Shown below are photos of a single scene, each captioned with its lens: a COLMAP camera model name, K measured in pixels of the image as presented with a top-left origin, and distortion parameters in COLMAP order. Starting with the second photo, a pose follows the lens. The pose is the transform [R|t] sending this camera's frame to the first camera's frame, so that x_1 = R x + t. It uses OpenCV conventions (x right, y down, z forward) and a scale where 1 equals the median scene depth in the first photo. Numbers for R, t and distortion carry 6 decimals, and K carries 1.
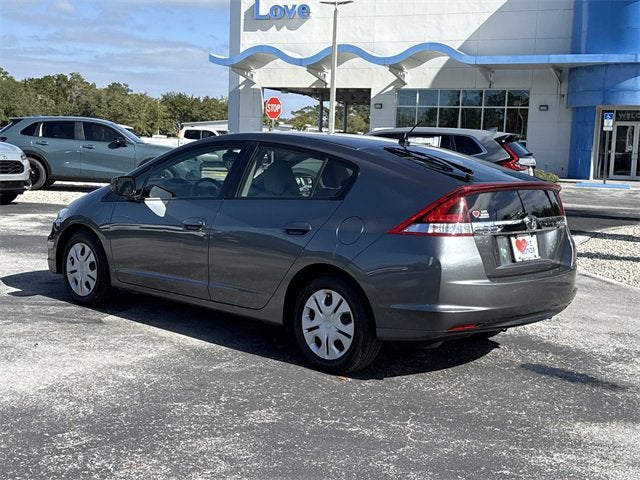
lens RADIAL K [[852.3, 0, 316.3], [0, 852.3, 240.8], [0, 0, 1]] dist [0.116795, 0.000000]
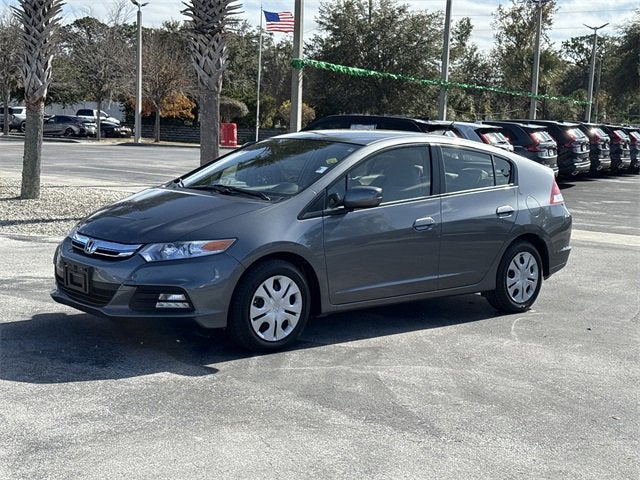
lens RADIAL K [[924.6, 0, 316.4], [0, 924.6, 239.7], [0, 0, 1]] dist [0.117425, 0.000000]
pose [[0.109052, -0.154855, 0.981900, -1.282396], [0.074050, 0.986312, 0.147327, -0.178894], [-0.991274, 0.056643, 0.119027, 0.991501]]
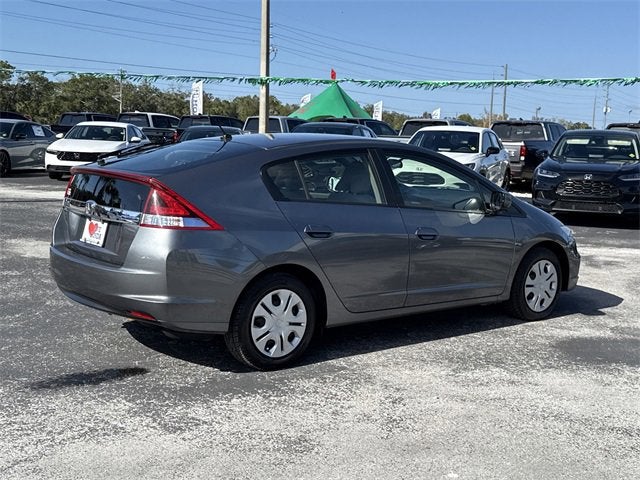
lens RADIAL K [[811.6, 0, 331.5], [0, 811.6, 249.7], [0, 0, 1]] dist [0.116731, 0.000000]
pose [[-0.126285, 0.091547, -0.987761, 1.024869], [-0.151118, 0.982336, 0.110364, -0.106197], [0.980416, 0.163206, -0.110220, 1.207526]]
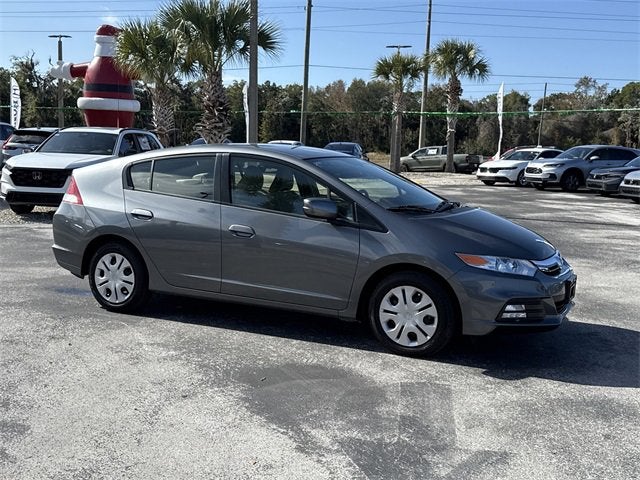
lens RADIAL K [[736.4, 0, 322.4], [0, 736.4, 235.3], [0, 0, 1]] dist [0.082741, 0.000000]
pose [[-0.954961, -0.032370, -0.294959, 0.235688], [-0.097837, 0.972794, 0.209998, -0.239761], [0.280137, 0.229398, -0.932148, 2.127815]]
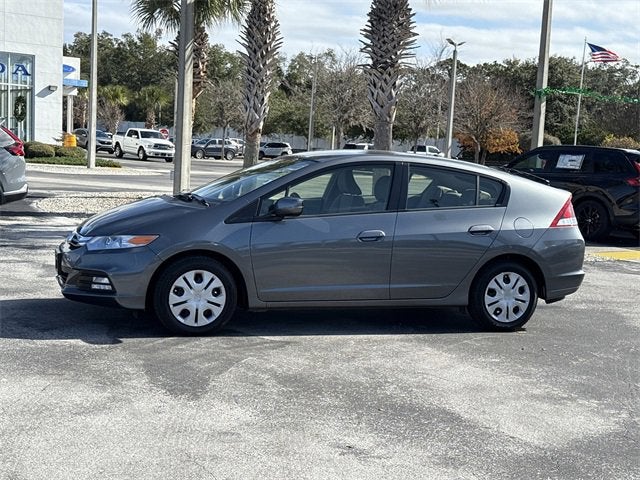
lens RADIAL K [[924.6, 0, 307.4], [0, 924.6, 230.8], [0, 0, 1]] dist [0.117425, 0.000000]
pose [[0.484084, -0.093733, 0.869987, -1.249093], [0.065344, 0.995342, 0.070880, -0.118361], [-0.872578, 0.022537, 0.487954, 0.471083]]
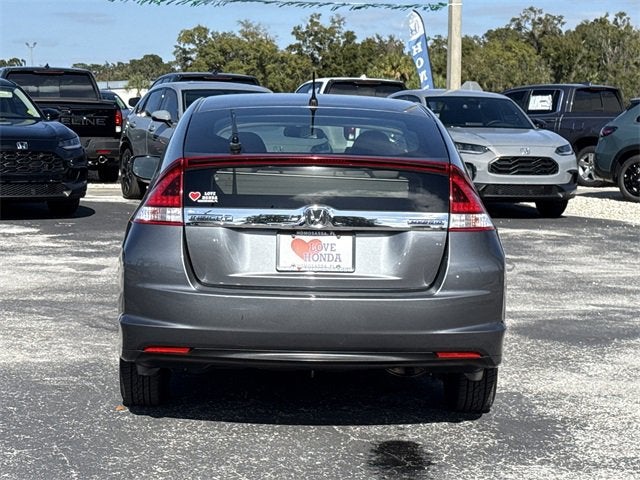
lens RADIAL K [[1350.3, 0, 321.5], [0, 1350.3, 239.7], [0, 0, 1]] dist [0.115985, 0.000000]
pose [[0.697201, 0.042453, -0.715618, 0.874425], [-0.073567, 0.997212, -0.012515, 0.009662], [0.713091, 0.061371, 0.698380, 0.226413]]
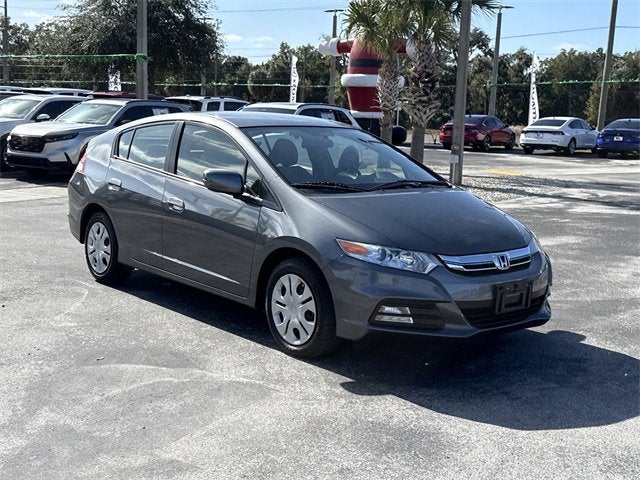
lens RADIAL K [[811.6, 0, 319.8], [0, 811.6, 244.6], [0, 0, 1]] dist [0.116731, 0.000000]
pose [[-0.990491, -0.090109, 0.103961, -0.223118], [-0.059759, 0.962439, 0.264841, -0.258353], [-0.123921, 0.256109, -0.958672, 2.139872]]
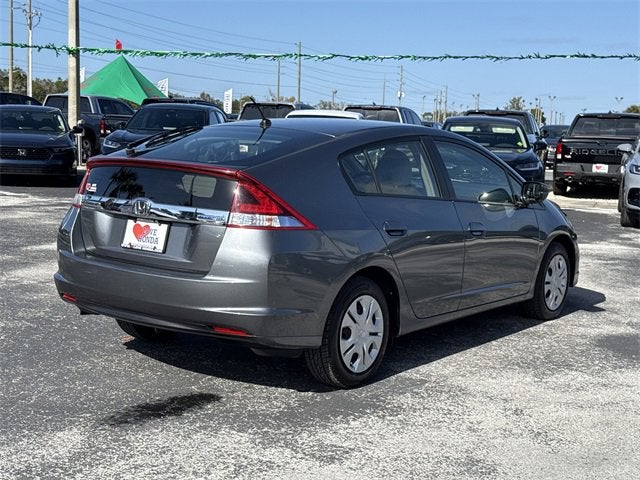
lens RADIAL K [[924.6, 0, 325.0], [0, 924.6, 246.4], [0, 0, 1]] dist [0.117425, 0.000000]
pose [[0.116482, 0.088927, -0.989204, 1.034784], [-0.147877, 0.986435, 0.071265, -0.064537], [0.982122, 0.137980, 0.128052, 0.920475]]
